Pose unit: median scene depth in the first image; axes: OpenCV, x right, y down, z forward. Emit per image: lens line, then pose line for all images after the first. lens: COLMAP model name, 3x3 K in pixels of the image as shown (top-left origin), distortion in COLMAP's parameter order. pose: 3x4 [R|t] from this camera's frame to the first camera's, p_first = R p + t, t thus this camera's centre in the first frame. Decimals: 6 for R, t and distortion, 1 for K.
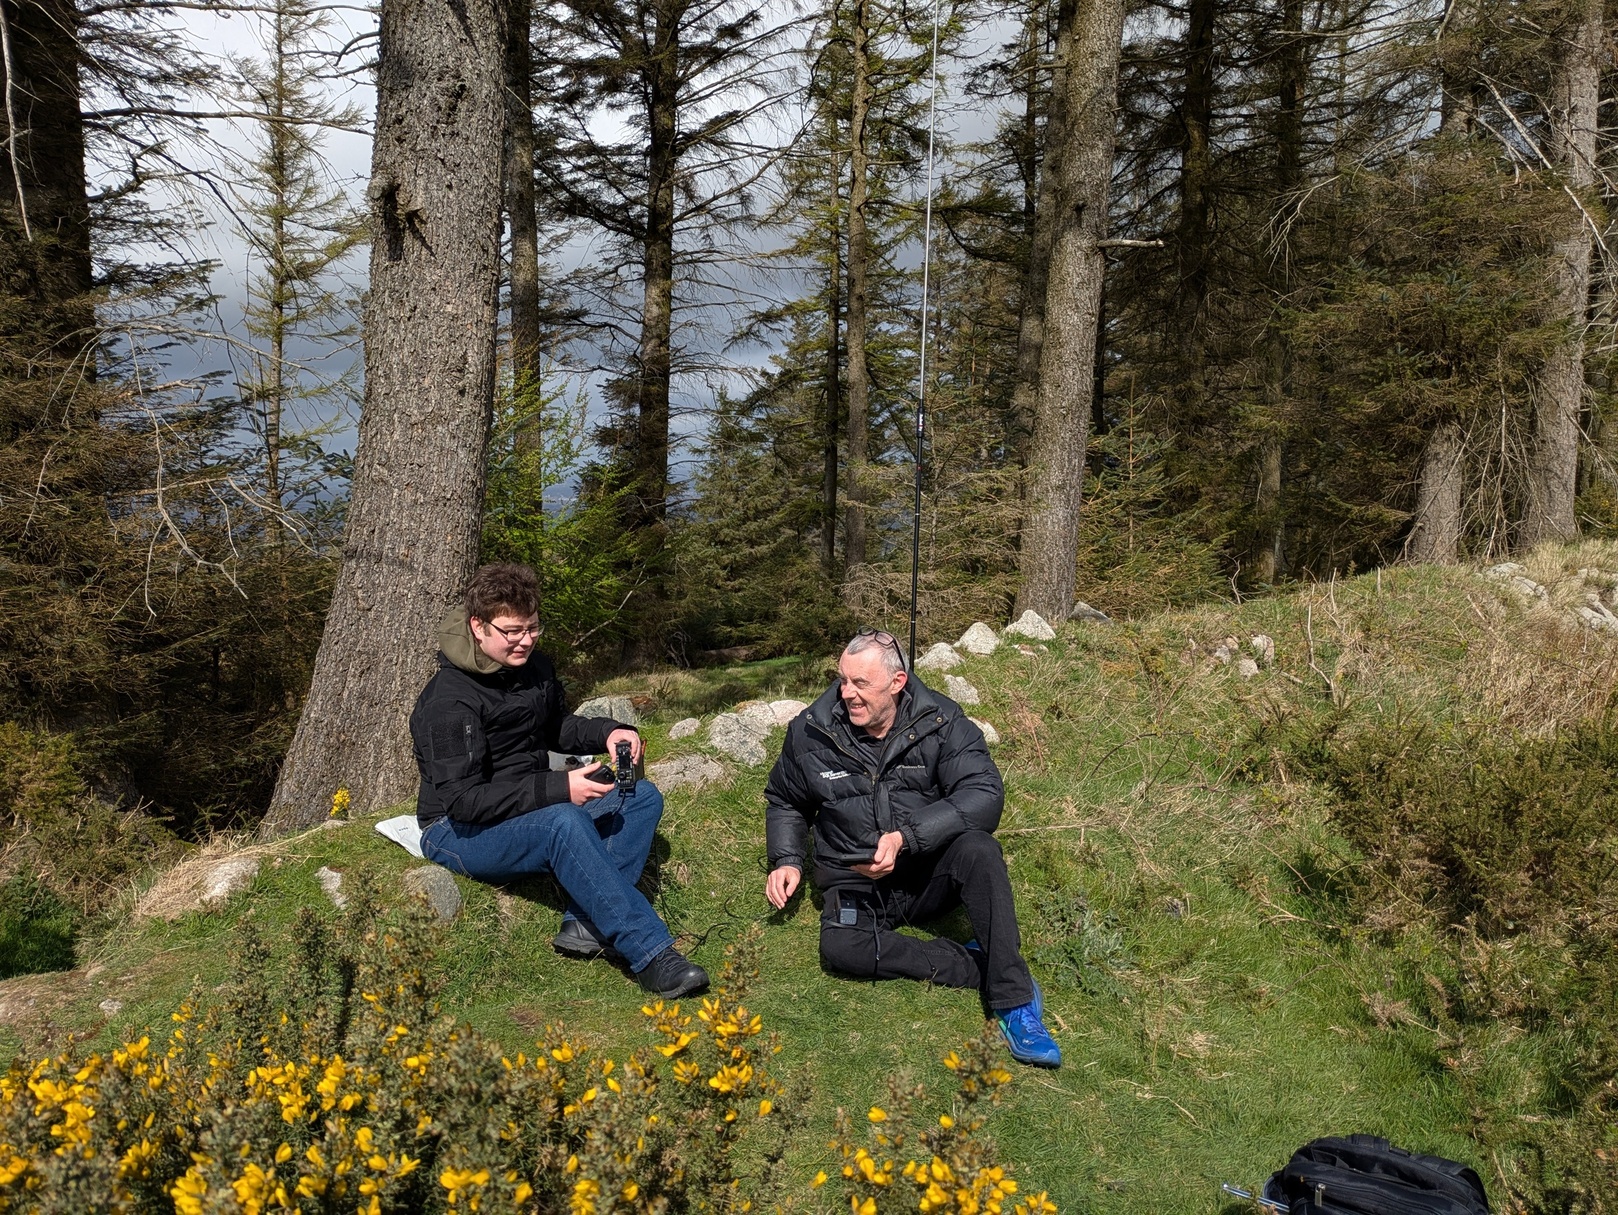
lens RADIAL K [[1294.7, 0, 806.8], [0, 1294.7, 616.3], [0, 0, 1]] dist [0.039054, -0.021001]
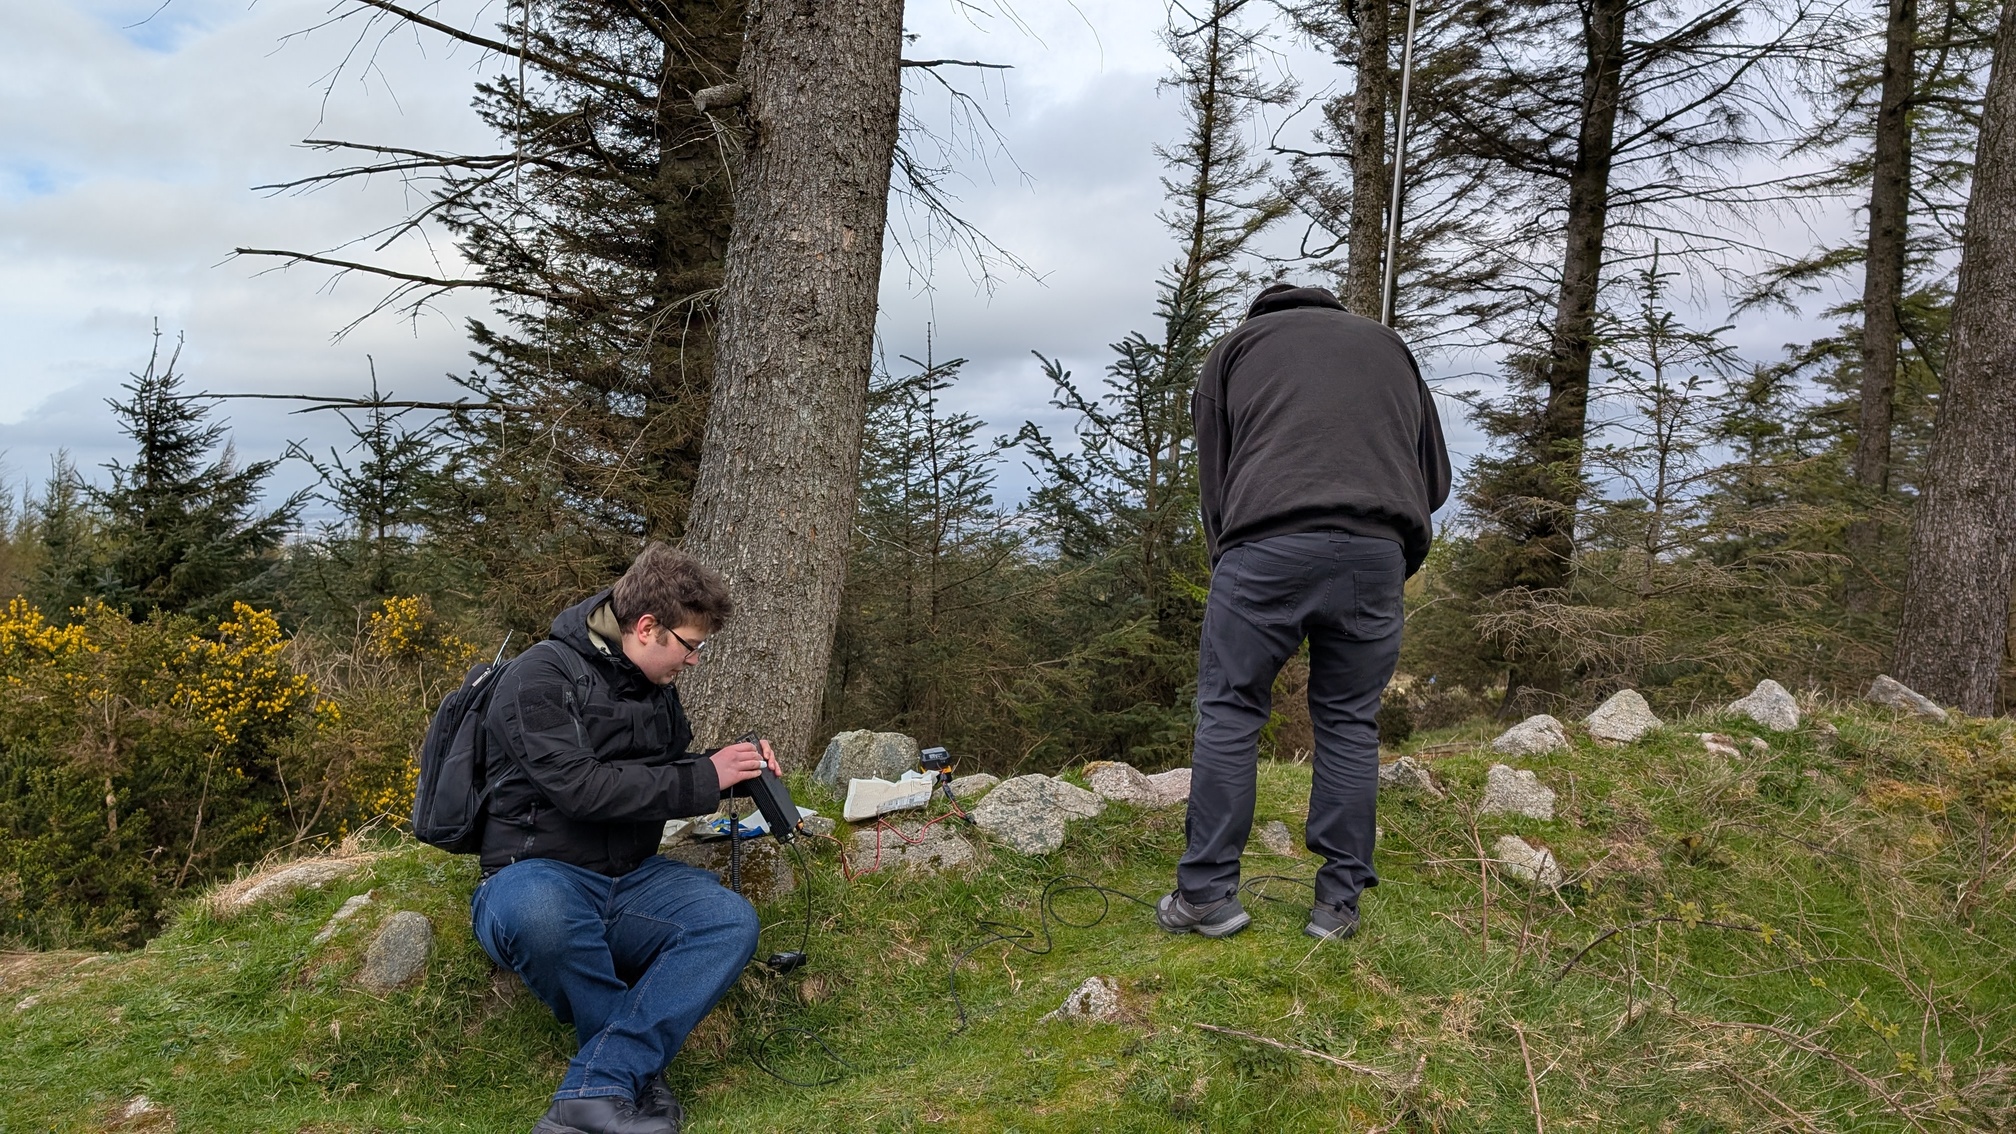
lens RADIAL K [[1438.1, 0, 995.3], [0, 1438.1, 565.2], [0, 0, 1]] dist [0.042122, -0.036045]
pose [[0.838986, 0.058115, -0.541041, 0.077922], [-0.082445, 0.996378, -0.020823, -0.004877], [0.537871, 0.062076, 0.840739, 0.072742]]
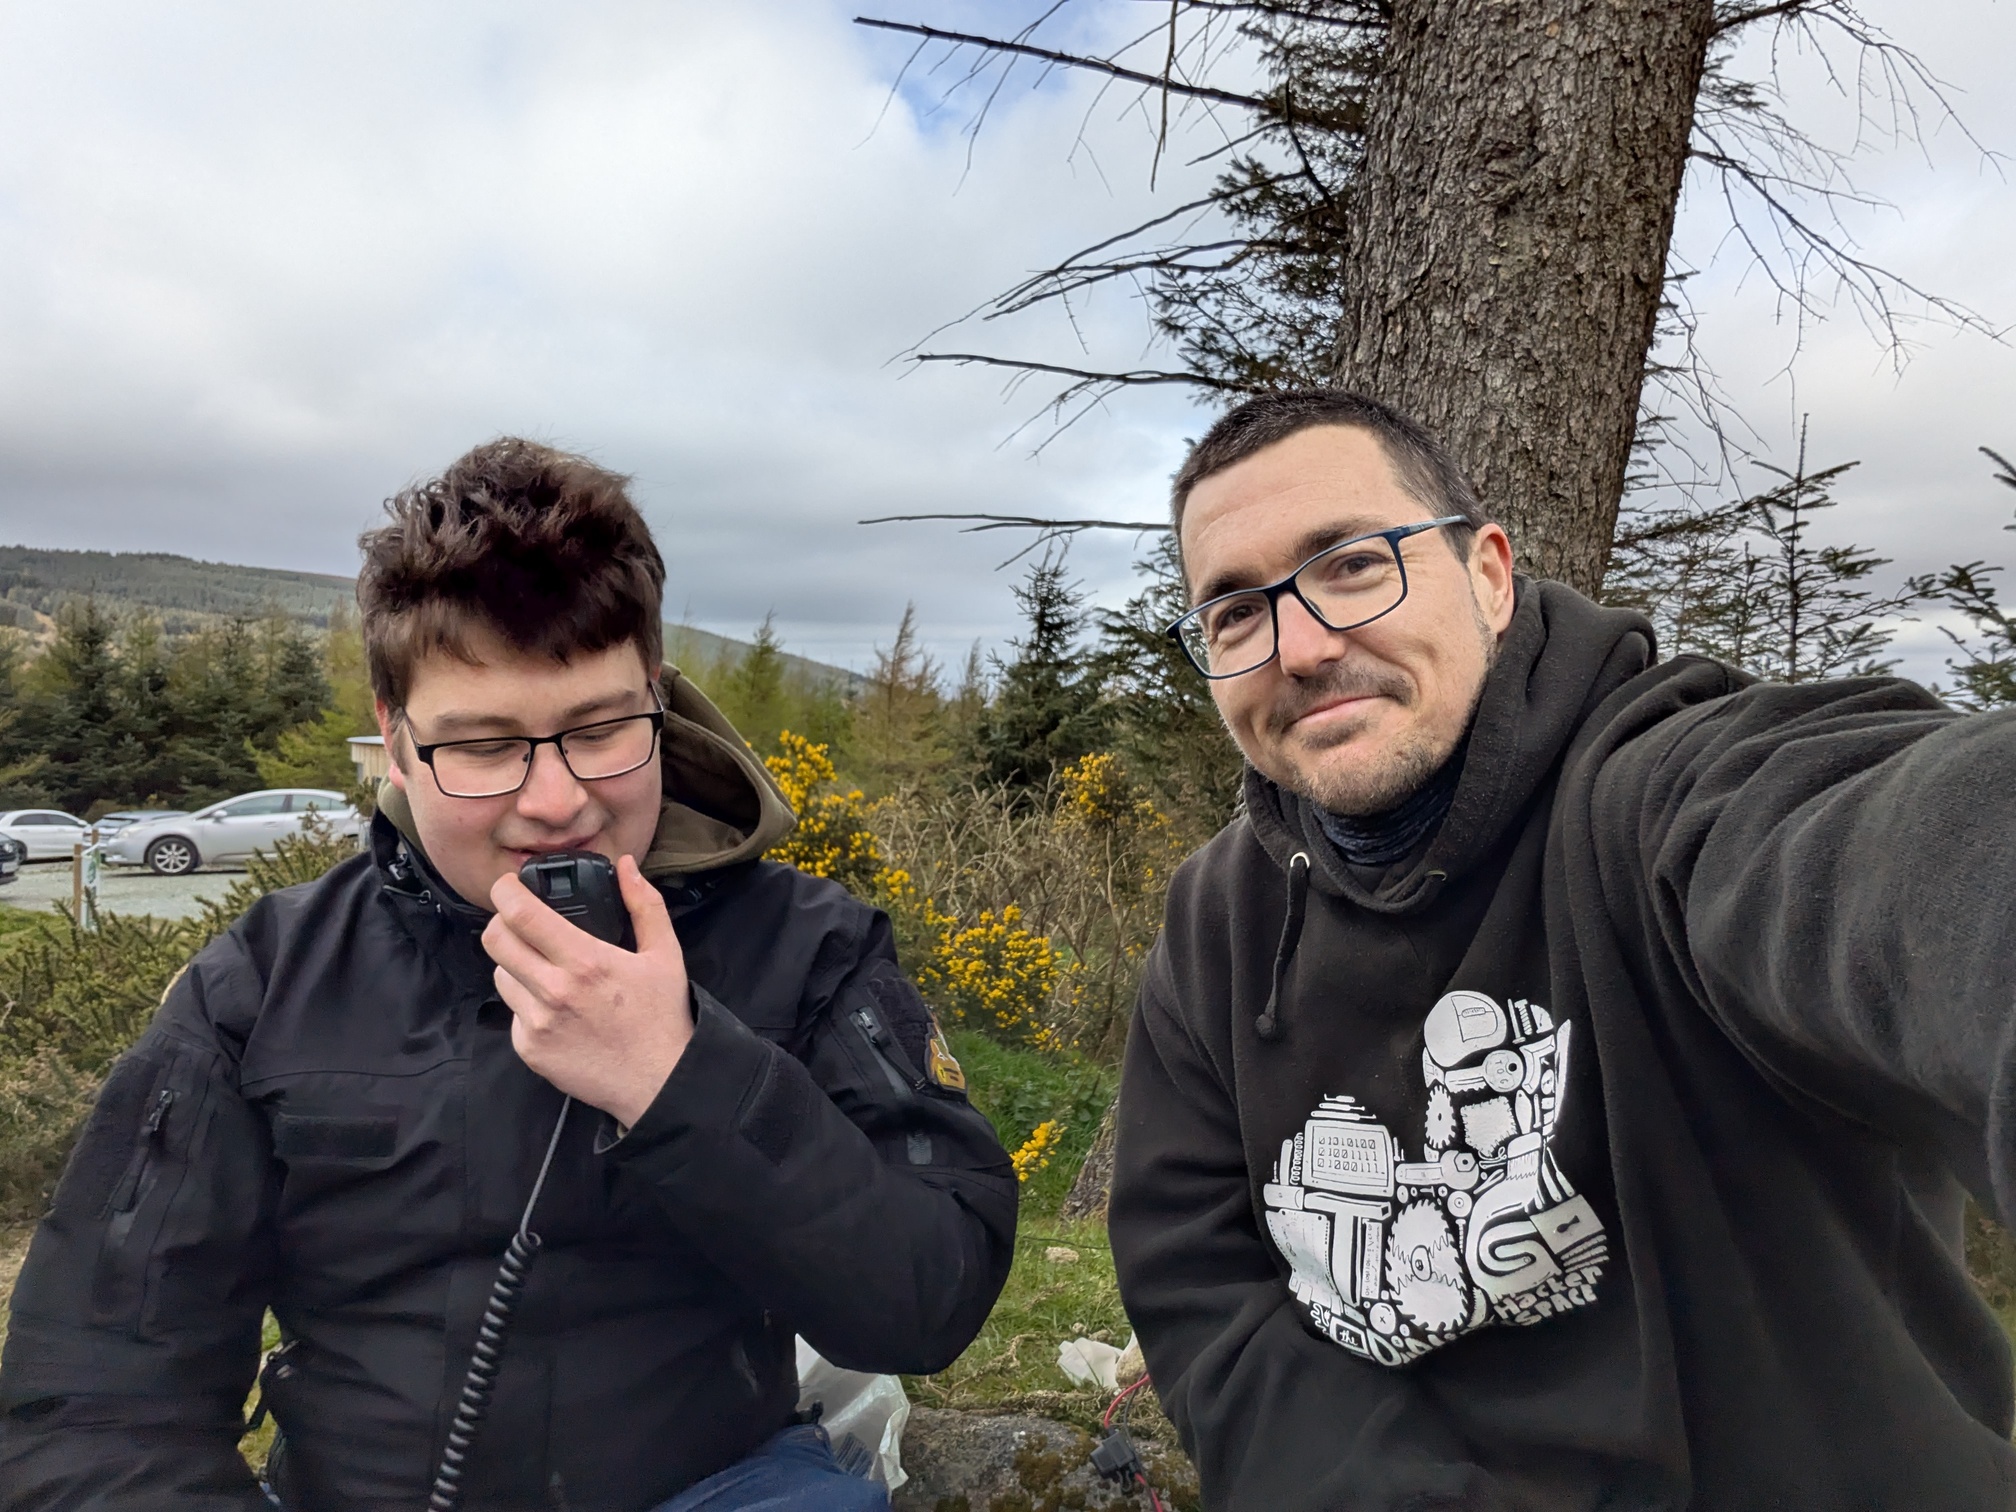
lens RADIAL K [[1279.0, 0, 1066.4], [0, 1279.0, 753.2], [0, 0, 1]] dist [-0.005559, -0.002240]
pose [[0.422683, 0.101107, -0.900620, 0.008202], [-0.149724, 0.987892, 0.040635, -0.002465], [0.893824, 0.117669, 0.432704, 0.172594]]
